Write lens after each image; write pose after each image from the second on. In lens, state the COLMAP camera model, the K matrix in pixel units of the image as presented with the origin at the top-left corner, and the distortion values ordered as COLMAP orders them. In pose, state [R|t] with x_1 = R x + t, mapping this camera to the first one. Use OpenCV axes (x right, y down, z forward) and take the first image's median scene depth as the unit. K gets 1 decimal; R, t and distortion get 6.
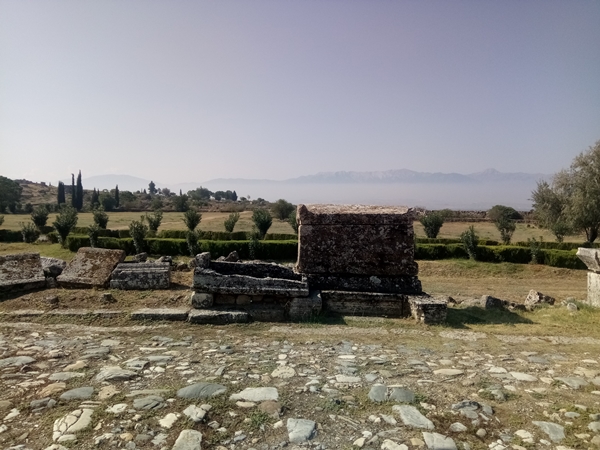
lens RADIAL K [[455.0, 0, 299.7], [0, 455.0, 222.7], [0, 0, 1]] dist [0.093594, -0.123057]
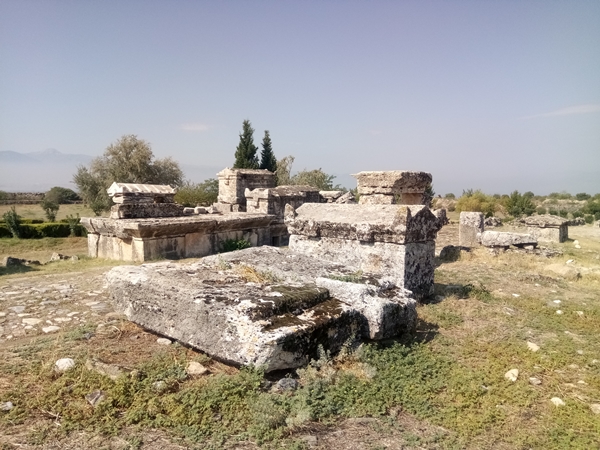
lens RADIAL K [[455.0, 0, 297.0], [0, 455.0, 227.3], [0, 0, 1]] dist [0.093594, -0.123057]
pose [[0.643488, -0.064641, 0.762722, -0.021008], [0.027112, 0.997727, 0.061684, 0.006640], [-0.764976, -0.019014, 0.643778, -0.173021]]
